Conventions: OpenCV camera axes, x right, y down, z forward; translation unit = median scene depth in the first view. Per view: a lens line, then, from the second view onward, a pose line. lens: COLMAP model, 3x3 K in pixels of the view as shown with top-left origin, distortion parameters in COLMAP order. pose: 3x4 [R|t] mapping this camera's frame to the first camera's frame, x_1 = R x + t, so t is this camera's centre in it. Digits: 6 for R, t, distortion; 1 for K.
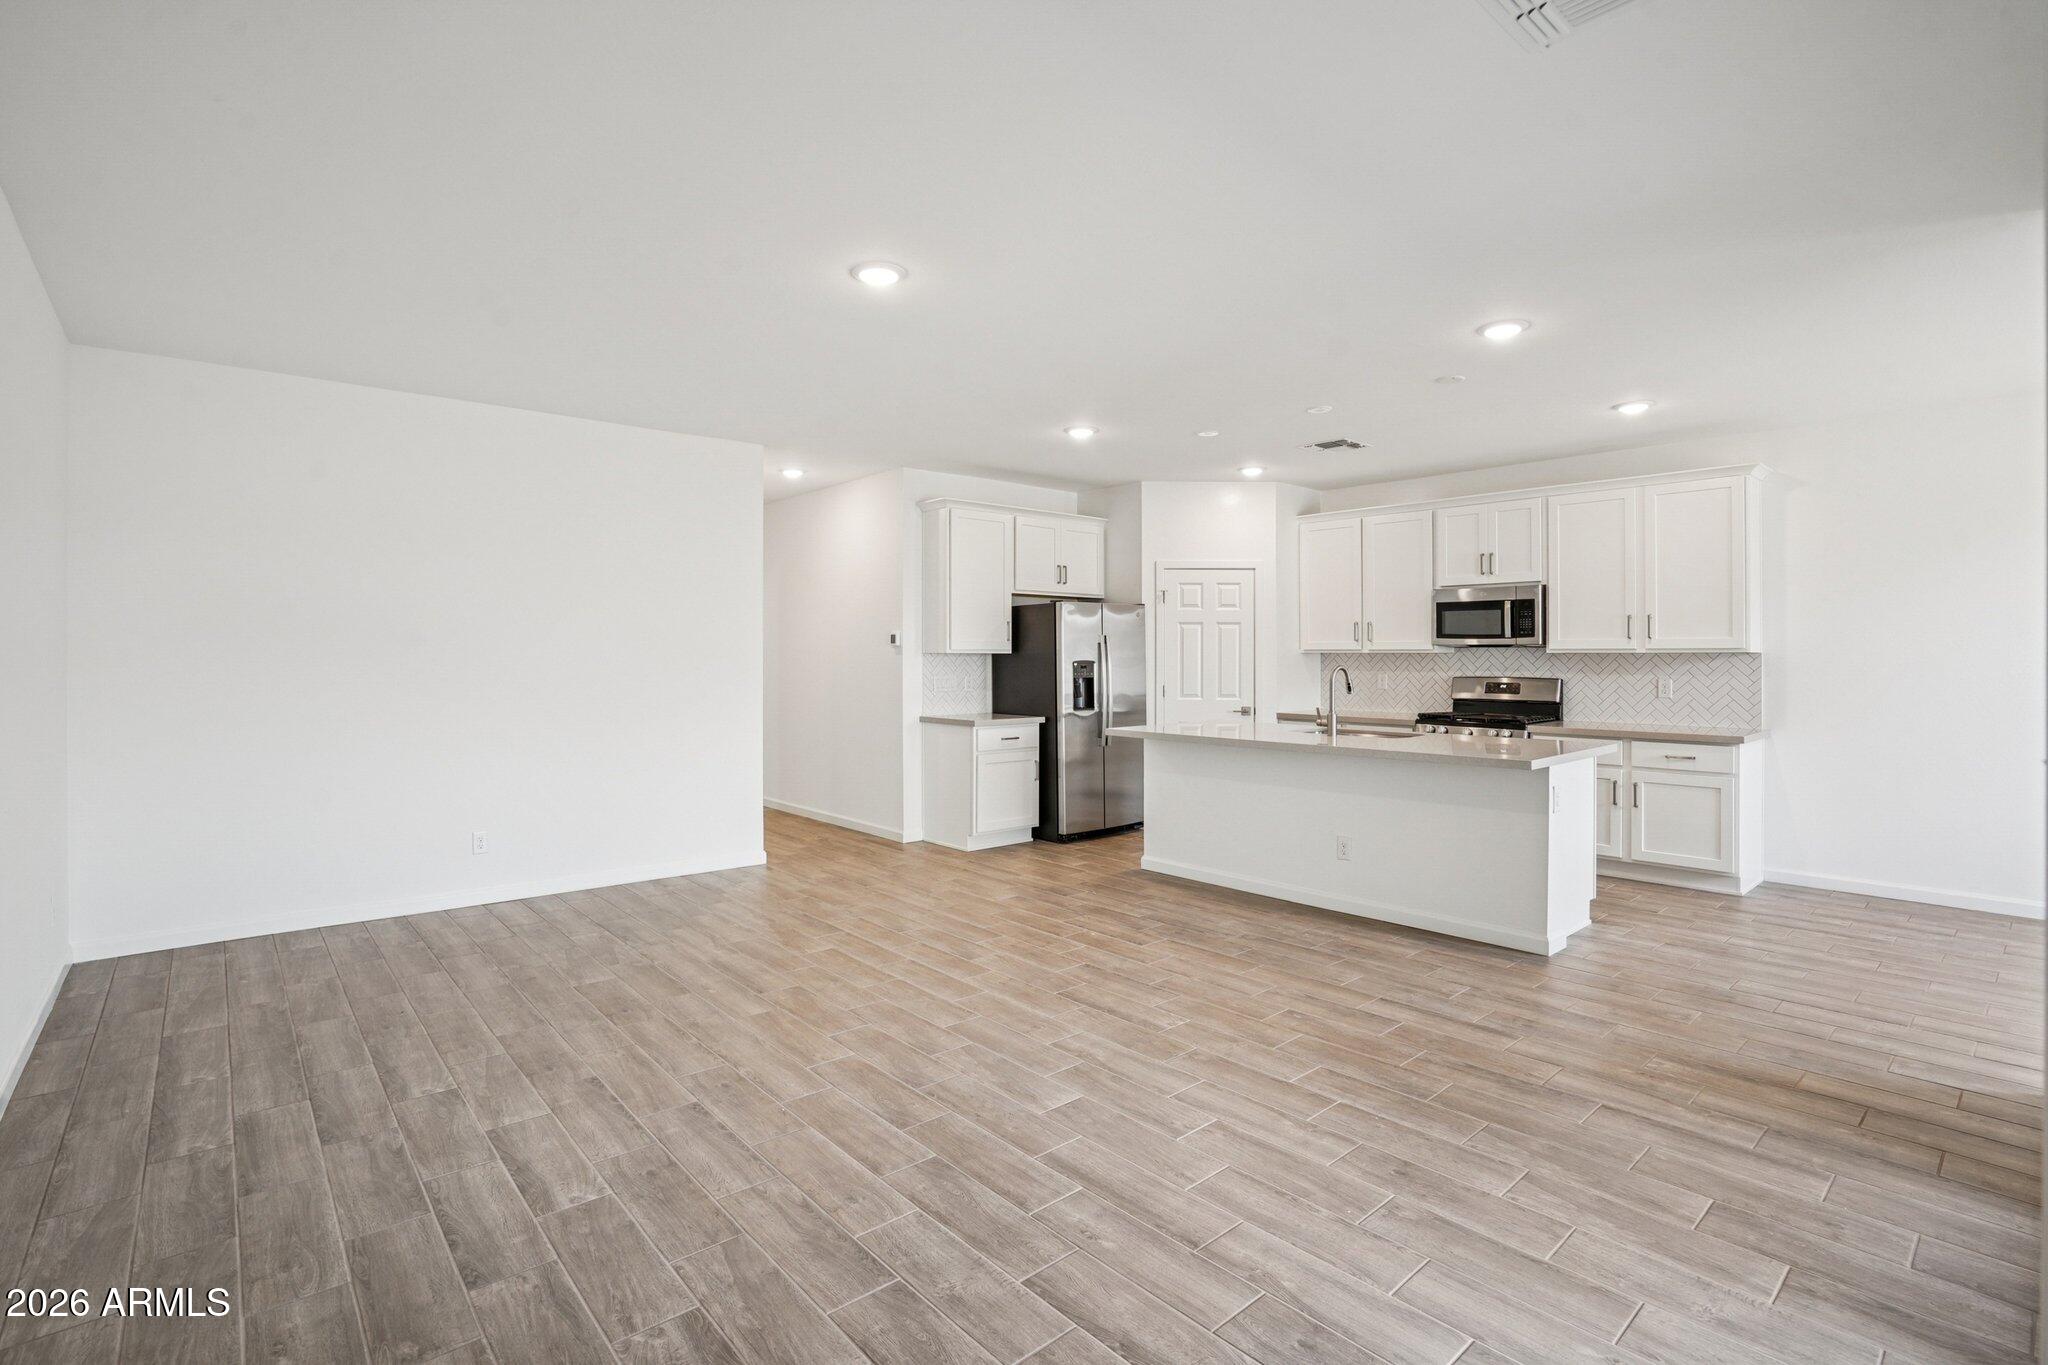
lens RADIAL K [[980.8, 0, 1026.7], [0, 980.8, 673.0], [0, 0, 1]] dist [0.002276, 0.000580]
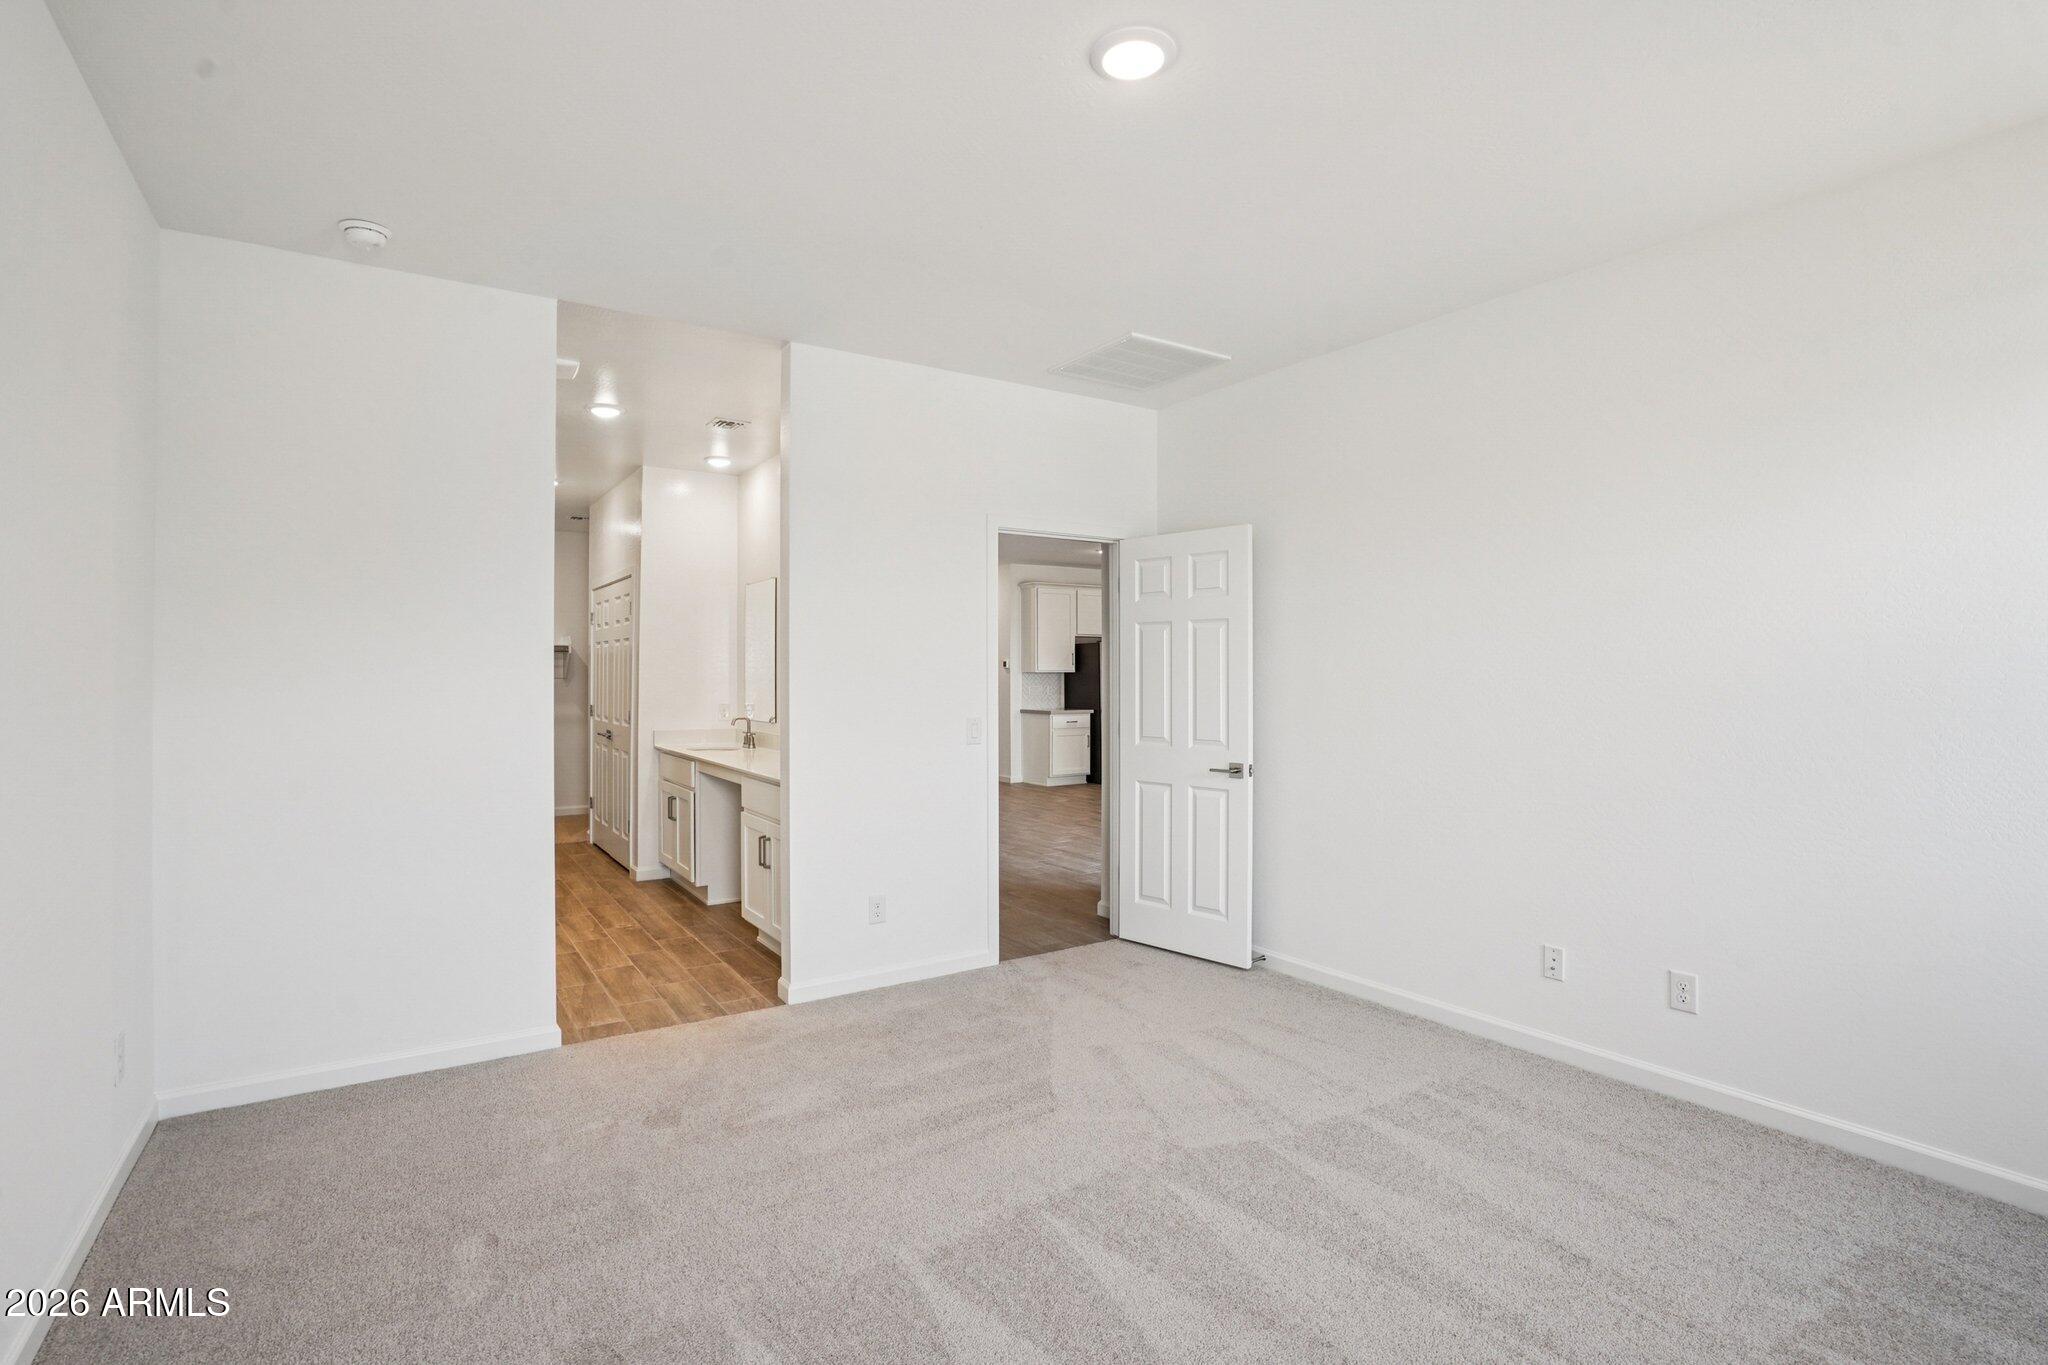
lens RADIAL K [[980.8, 0, 1028.2], [0, 980.8, 683.2], [0, 0, 1]] dist [0.002276, 0.000580]
pose [[0.994651, 0.000068, -0.103293, 0.080511], [0.000105, 0.999999, 0.001668, -0.004068], [0.103293, -0.001670, 0.994650, -0.692838]]
